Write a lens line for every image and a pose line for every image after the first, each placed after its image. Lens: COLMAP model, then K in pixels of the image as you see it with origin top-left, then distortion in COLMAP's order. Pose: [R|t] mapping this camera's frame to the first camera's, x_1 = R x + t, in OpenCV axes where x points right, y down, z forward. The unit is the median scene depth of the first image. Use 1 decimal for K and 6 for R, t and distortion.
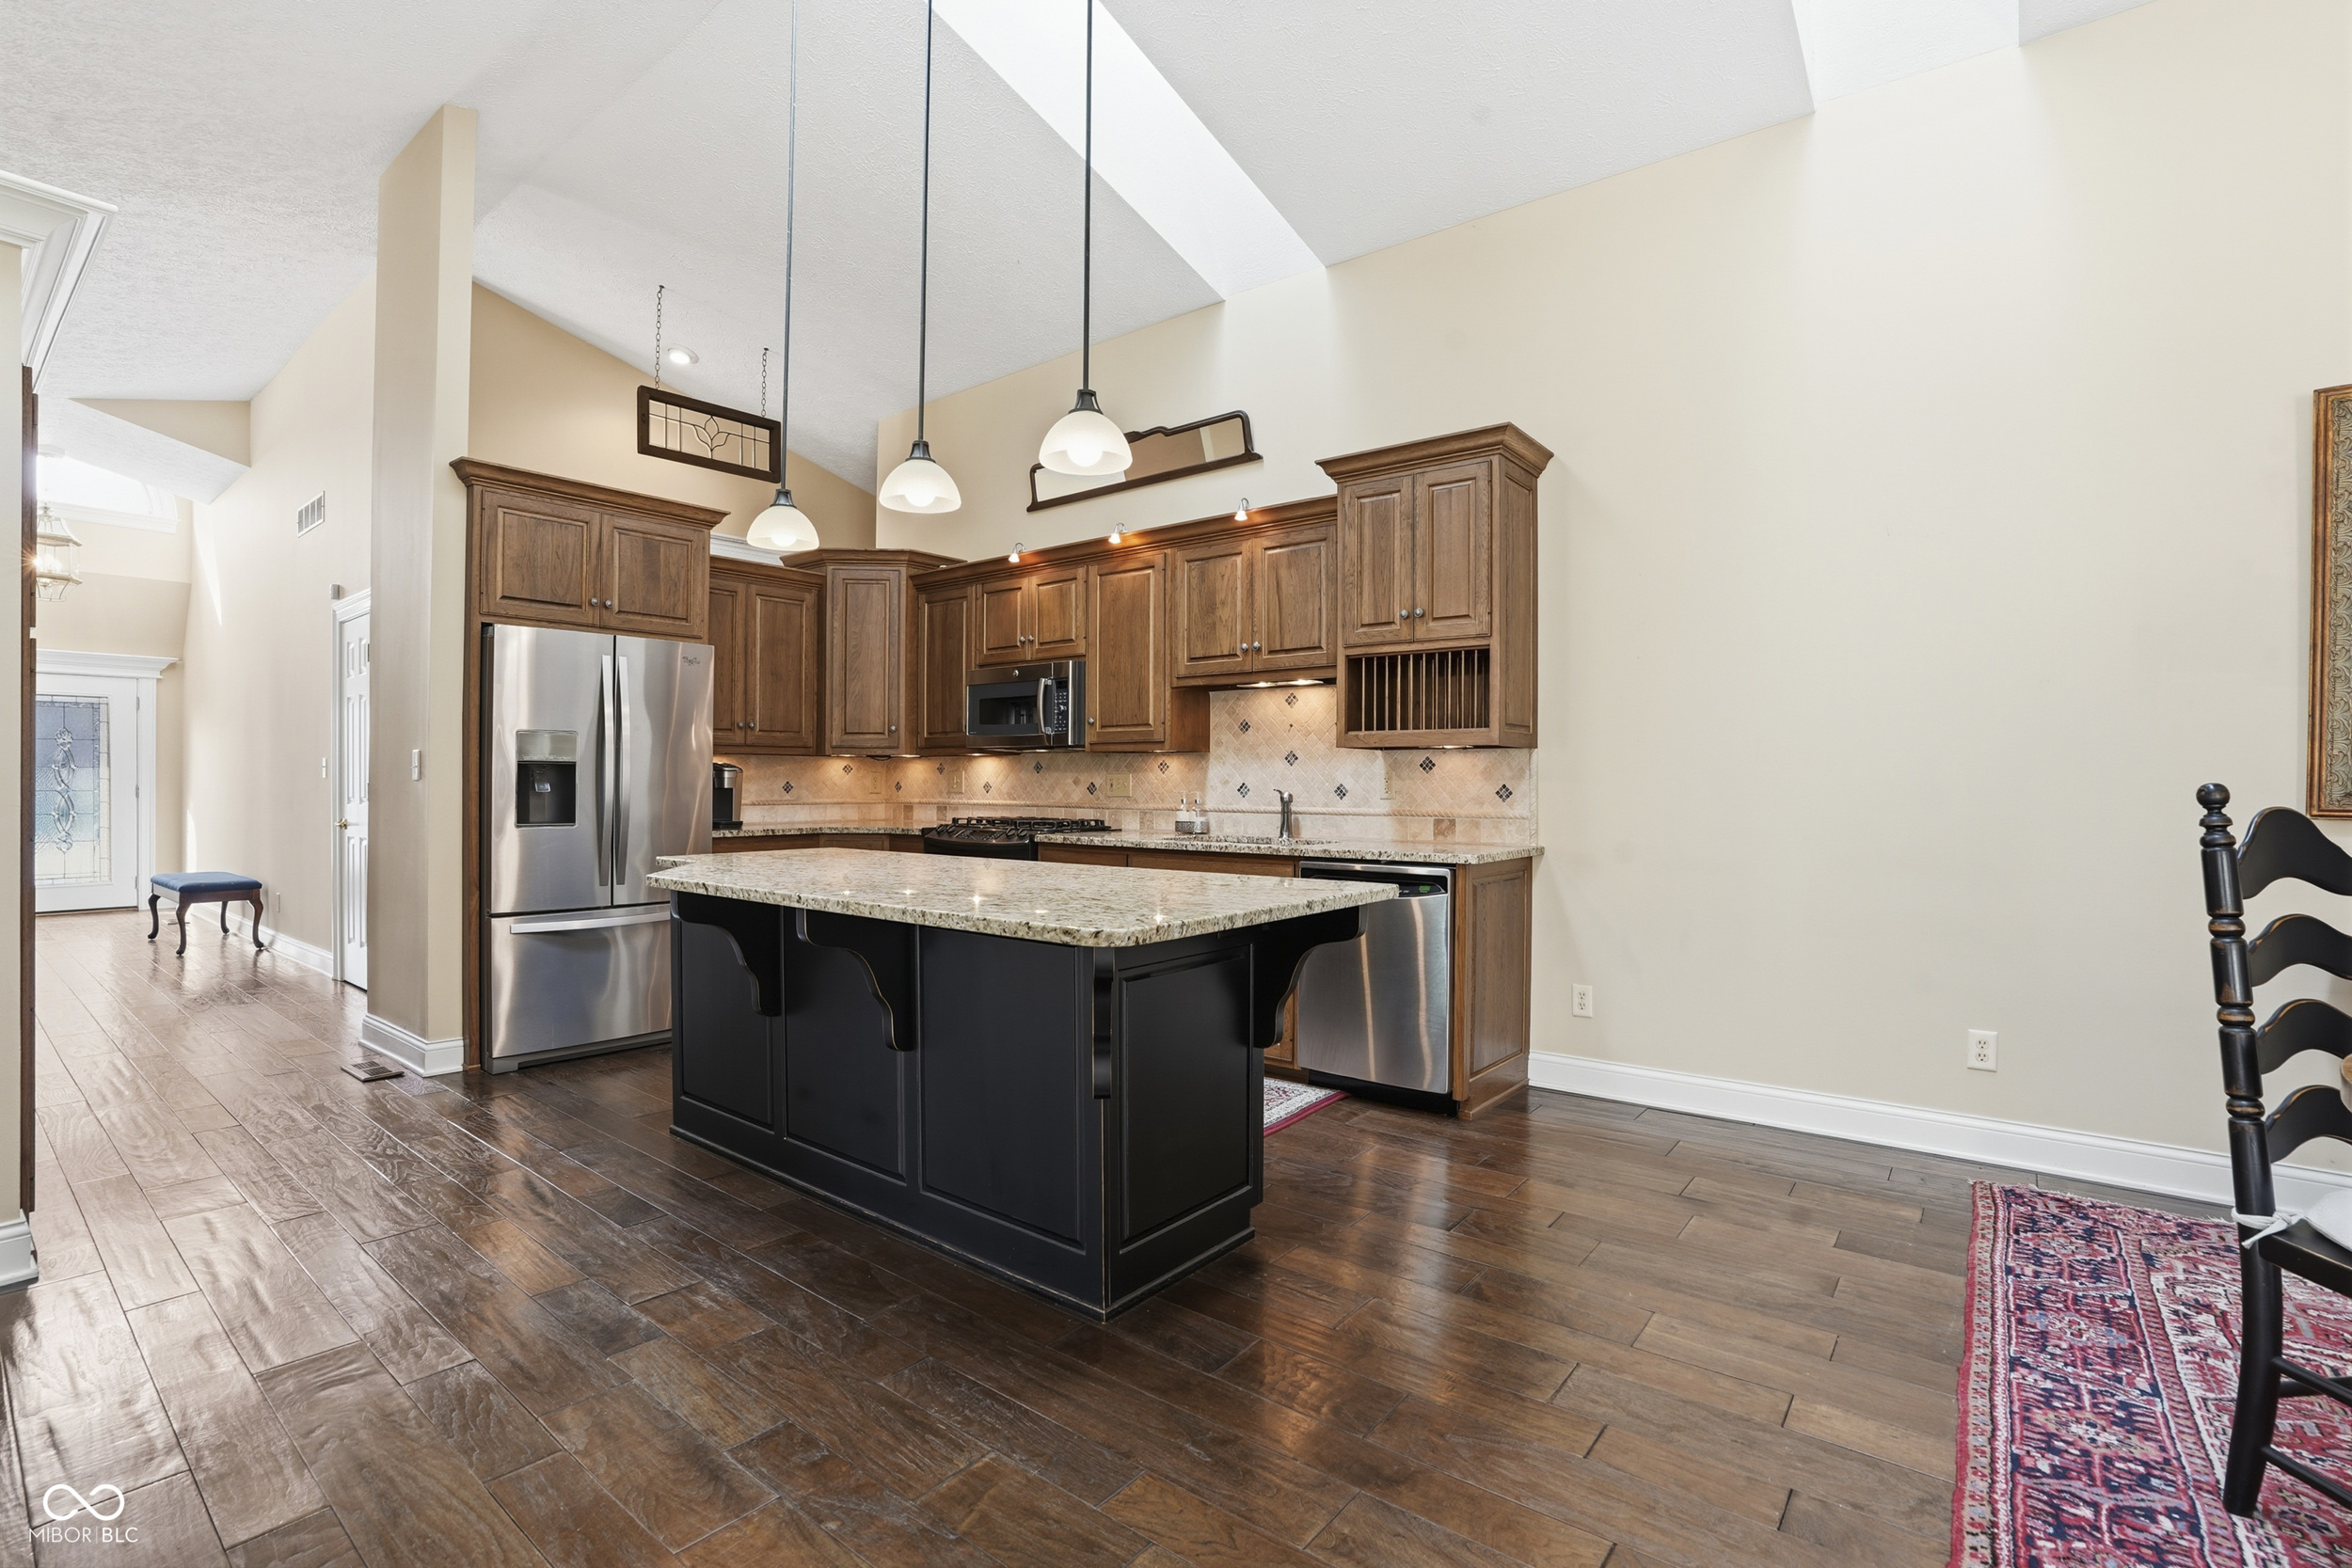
lens RADIAL K [[1082.8, 0, 1174.9], [0, 1082.8, 782.4], [0, 0, 1]] dist [-0.067879, 0.024450]
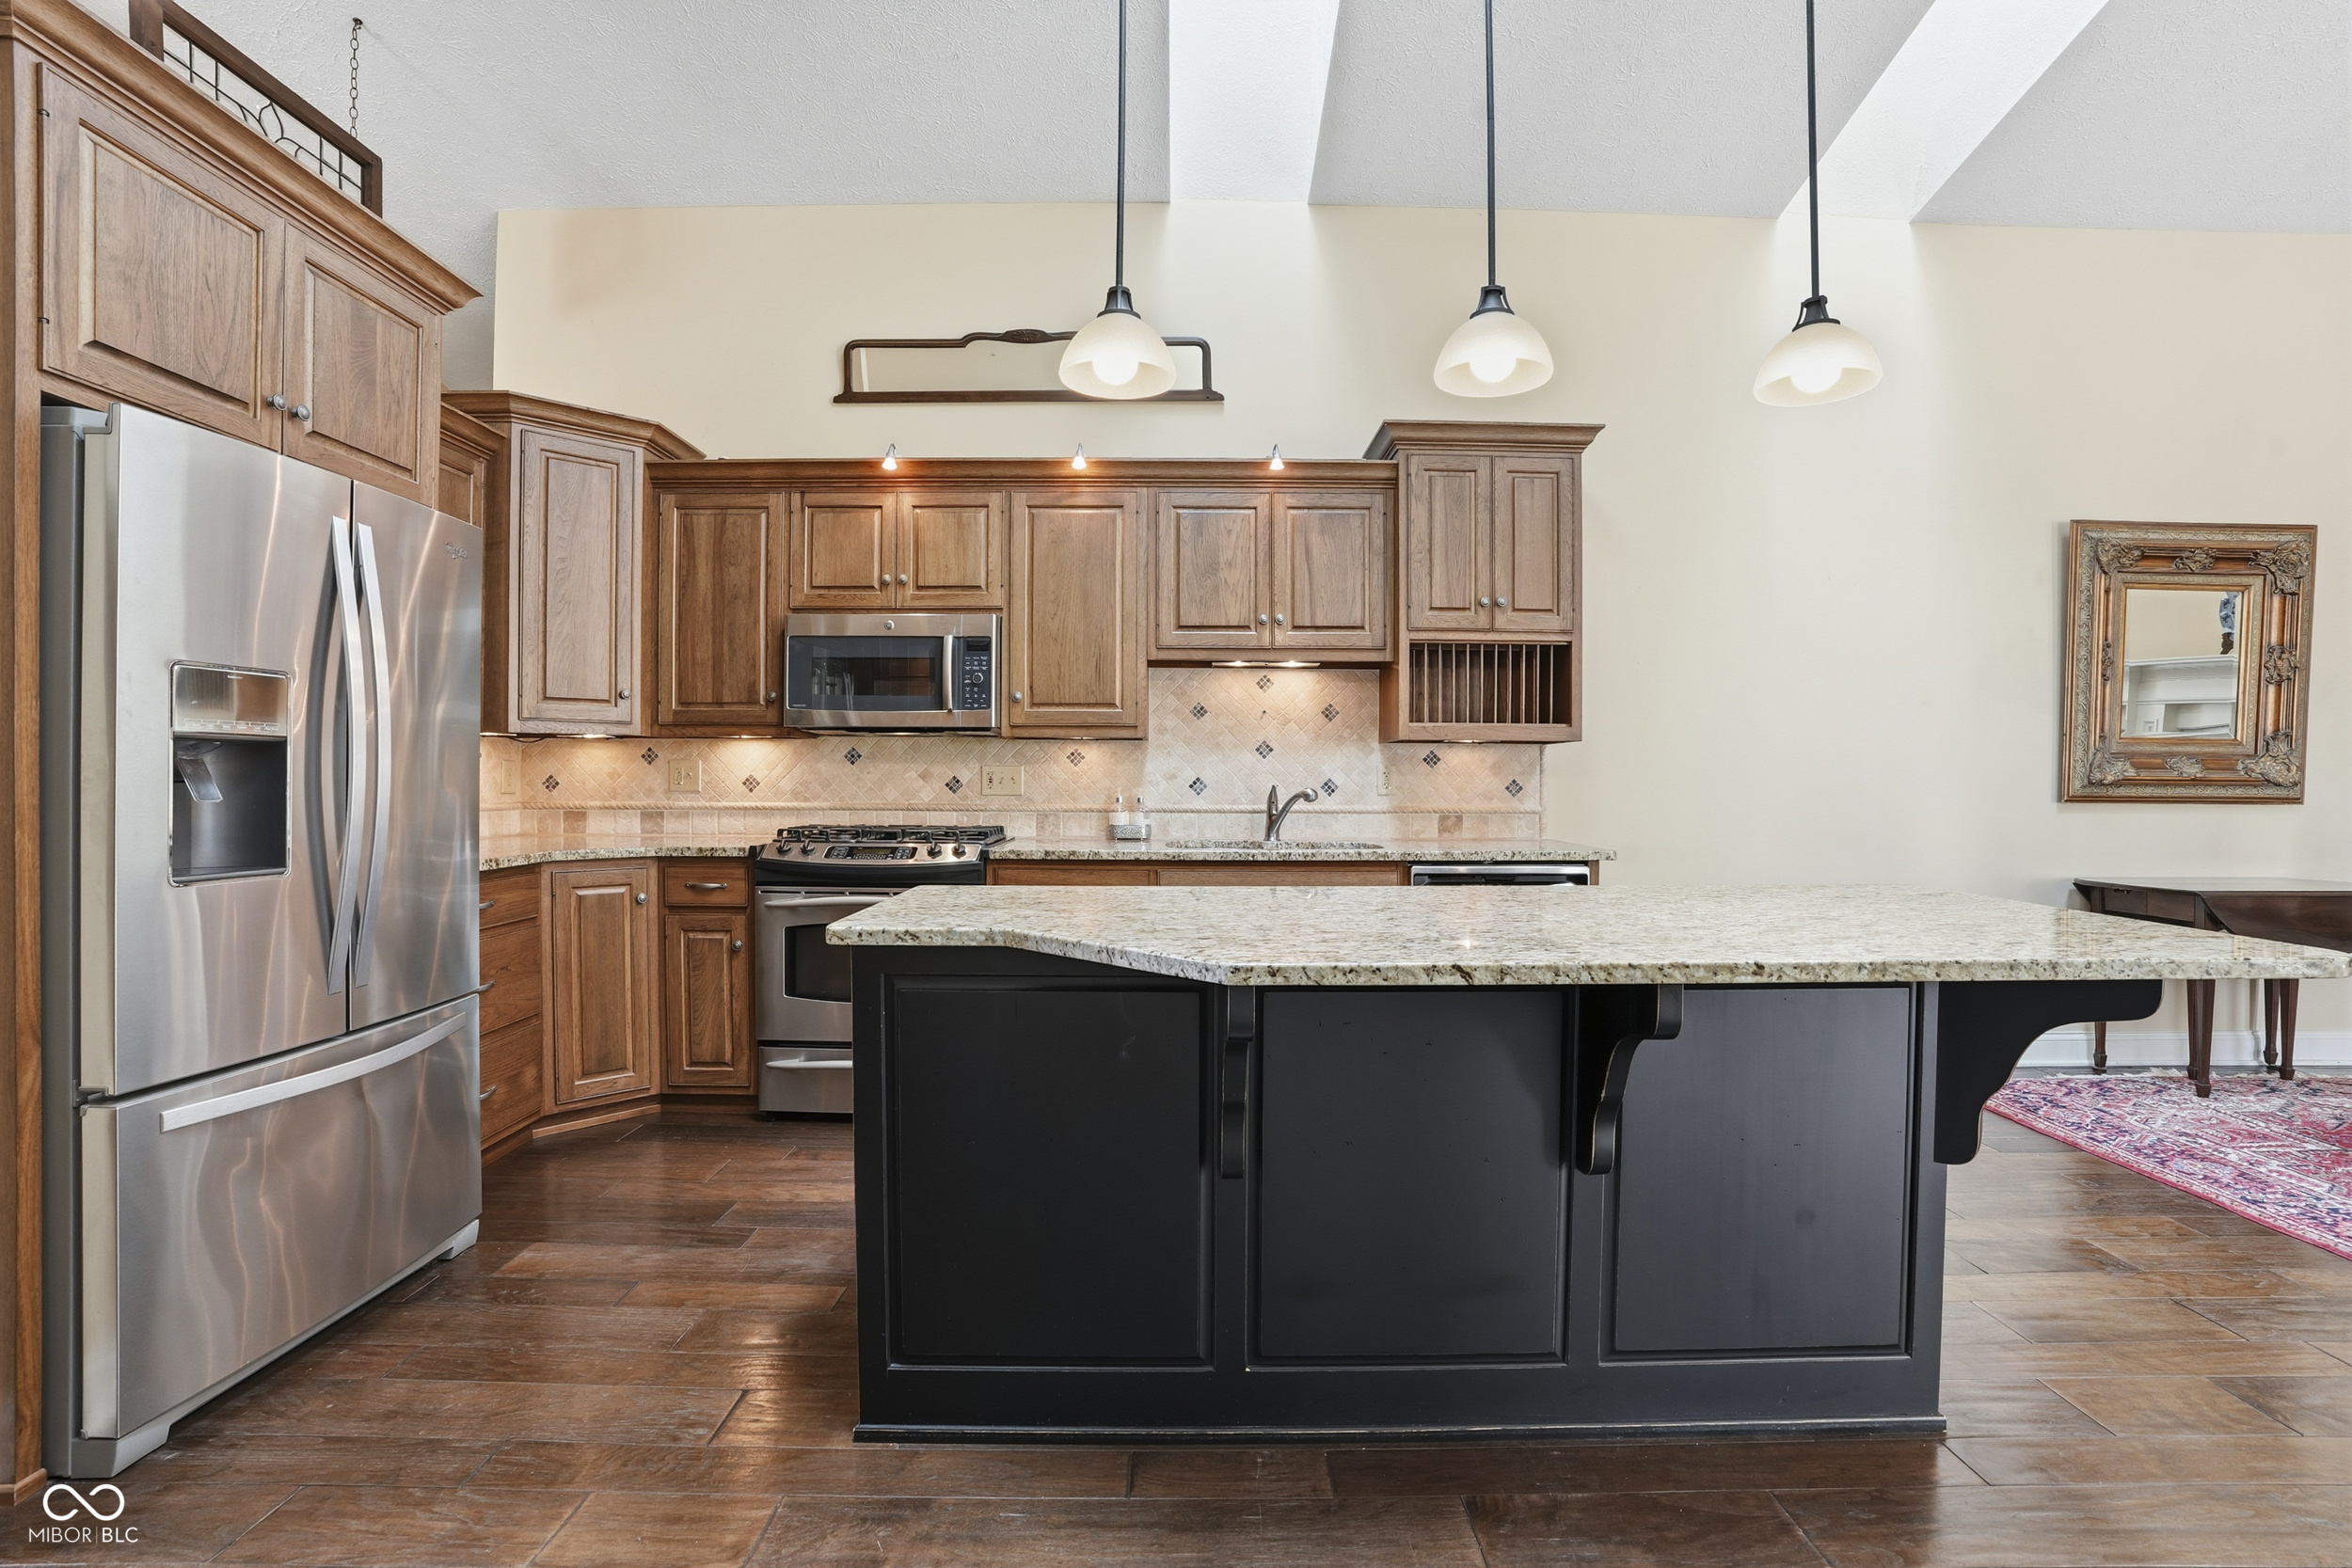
lens RADIAL K [[1081.9, 0, 1182.2], [0, 1081.9, 783.0], [0, 0, 1]] dist [-0.067603, 0.021300]
pose [[0.776501, -0.004419, 0.630100, -0.595488], [-0.001554, 0.999959, 0.008928, -0.003620], [-0.630114, -0.007912, 0.776462, 0.430726]]
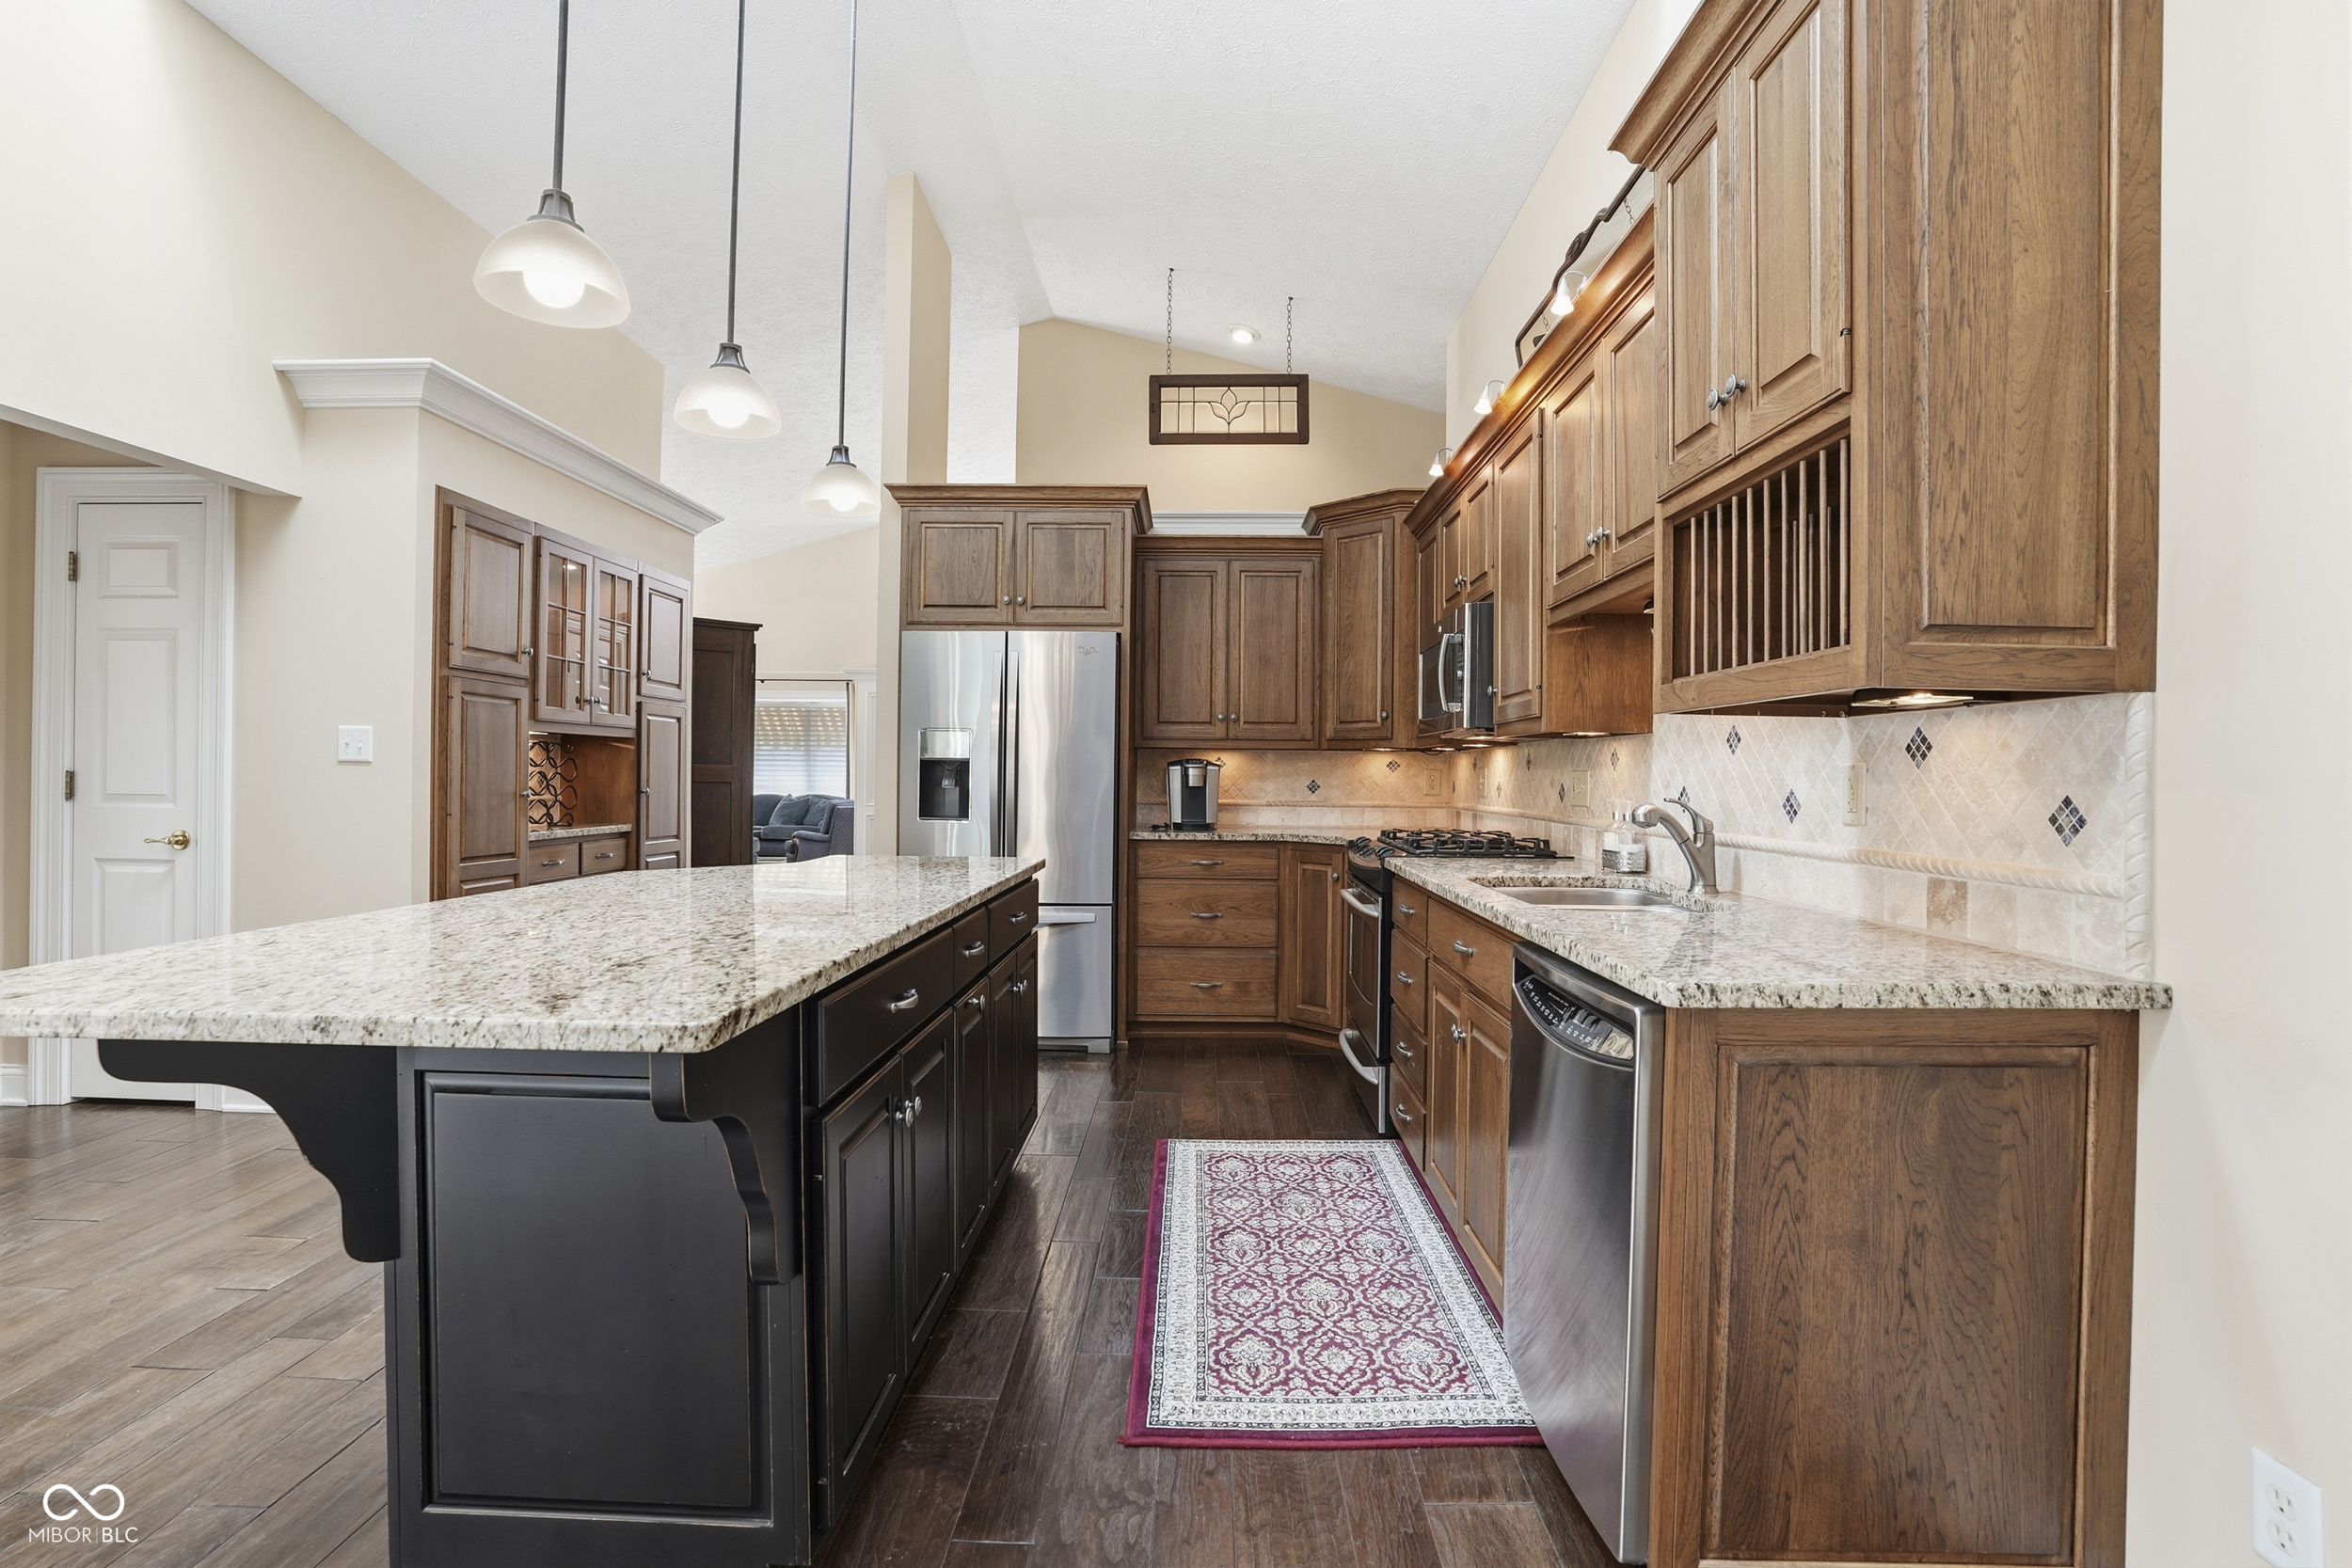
lens RADIAL K [[1081.9, 0, 1182.2], [0, 1081.9, 783.0], [0, 0, 1]] dist [-0.067603, 0.021300]
pose [[0.611707, 0.008515, -0.791039, 0.417726], [-0.008782, 0.999954, 0.003974, -0.001647], [0.791036, 0.004516, 0.611753, 0.573849]]
